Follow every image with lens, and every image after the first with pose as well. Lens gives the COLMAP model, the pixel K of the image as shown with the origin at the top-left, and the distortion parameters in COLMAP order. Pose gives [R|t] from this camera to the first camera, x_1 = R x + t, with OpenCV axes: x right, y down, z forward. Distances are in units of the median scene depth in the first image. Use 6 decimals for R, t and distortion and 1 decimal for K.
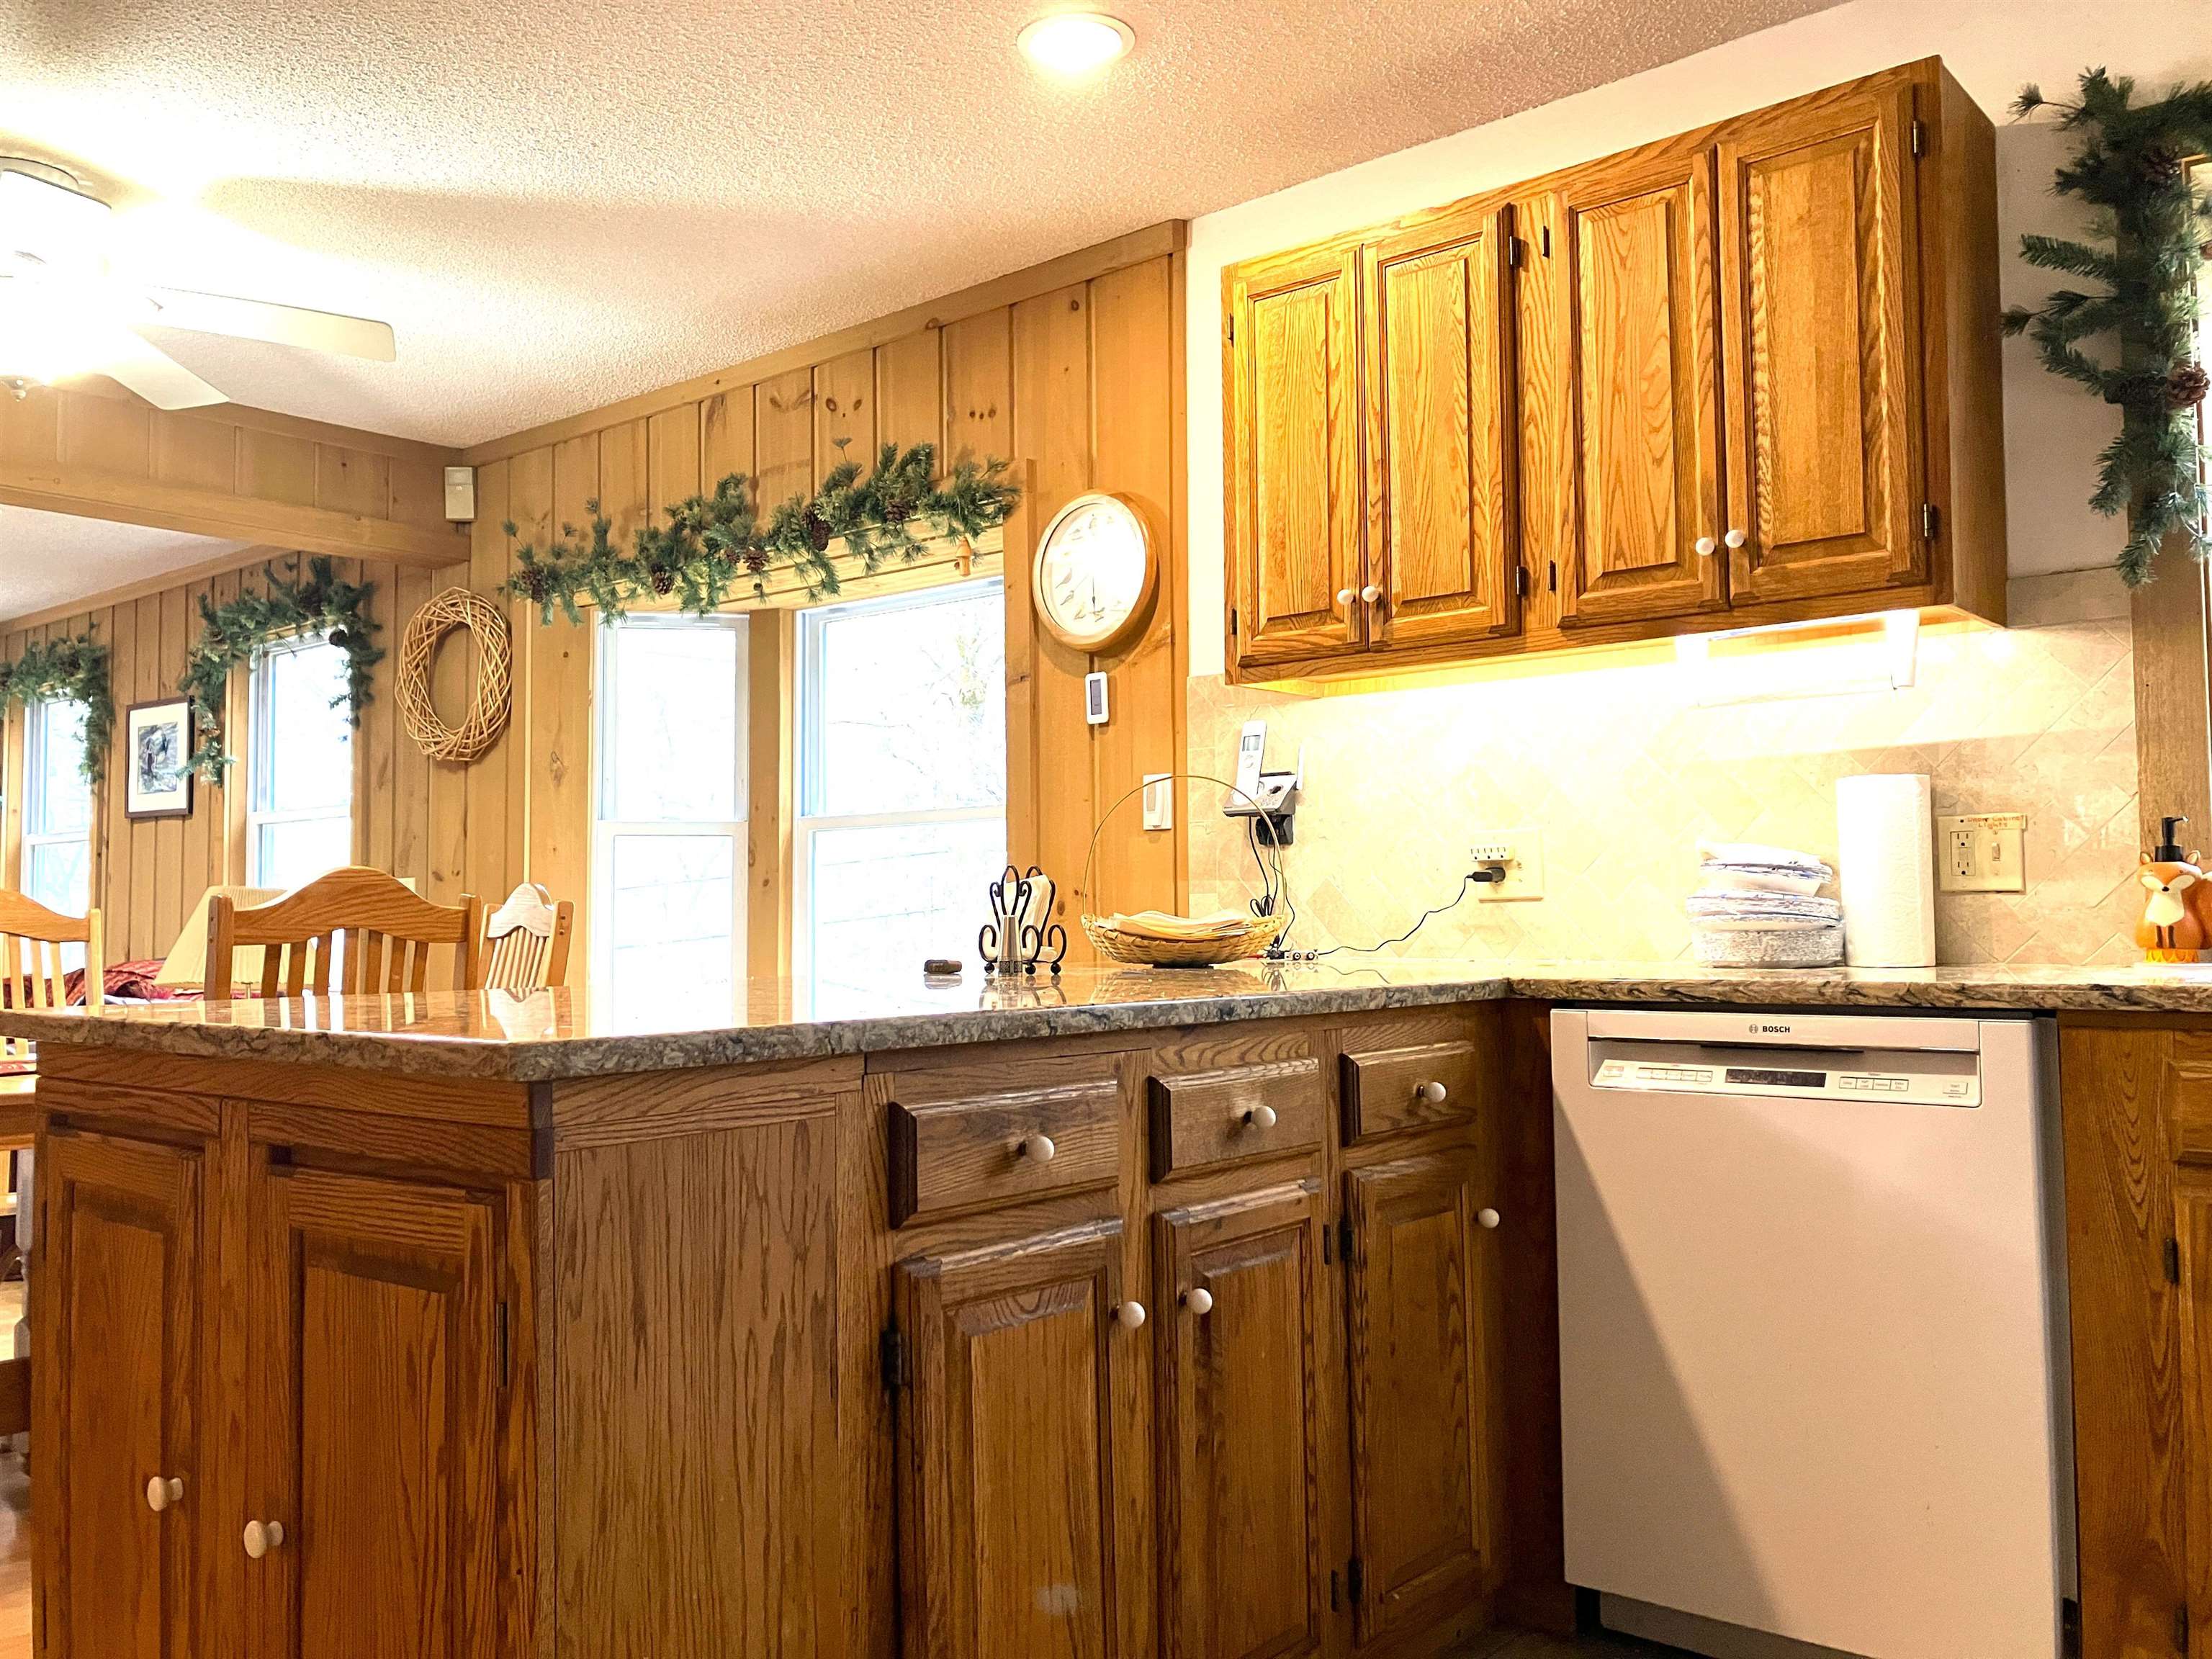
lens RADIAL K [[1808.4, 0, 1106.0], [0, 1808.4, 829.5], [0, 0, 1]] dist [0.004295, -0.001655]
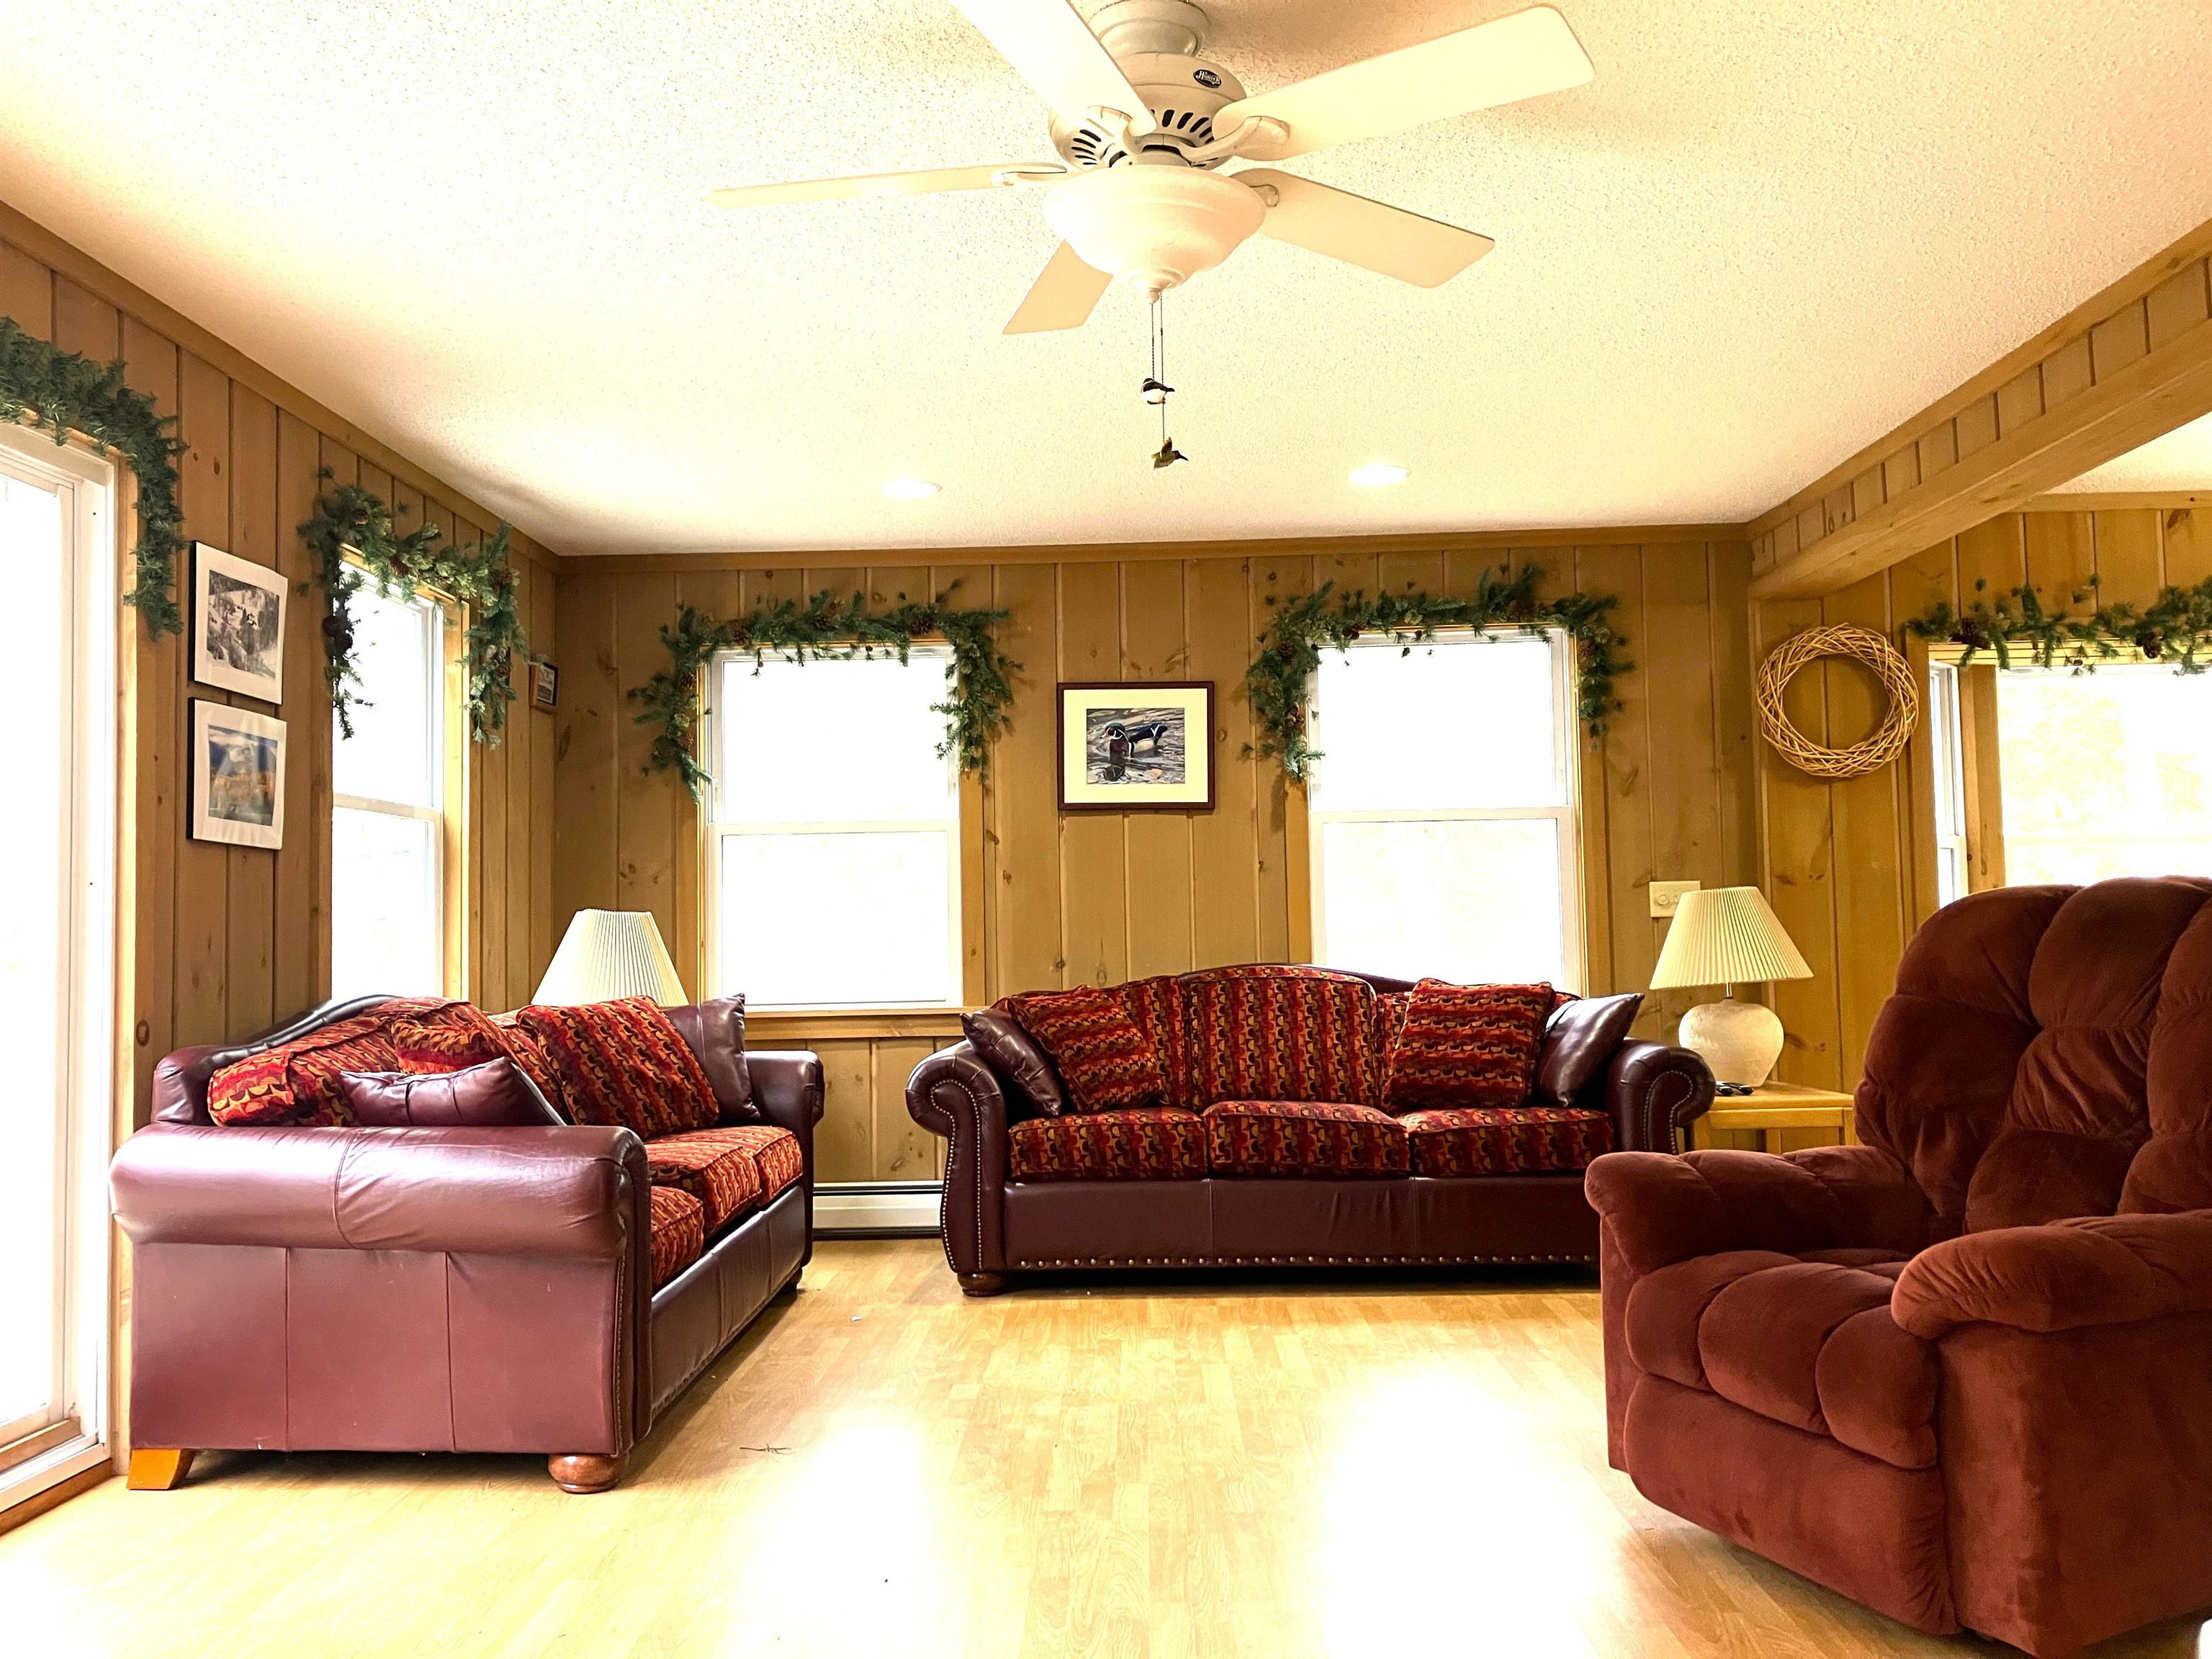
lens RADIAL K [[1808.4, 0, 1106.0], [0, 1808.4, 829.5], [0, 0, 1]] dist [0.004295, -0.001655]
pose [[0.787007, 0.027032, 0.616352, -2.888966], [-0.021856, 0.999634, -0.015933, 0.044352], [-0.616557, -0.000931, 0.787309, 0.825520]]
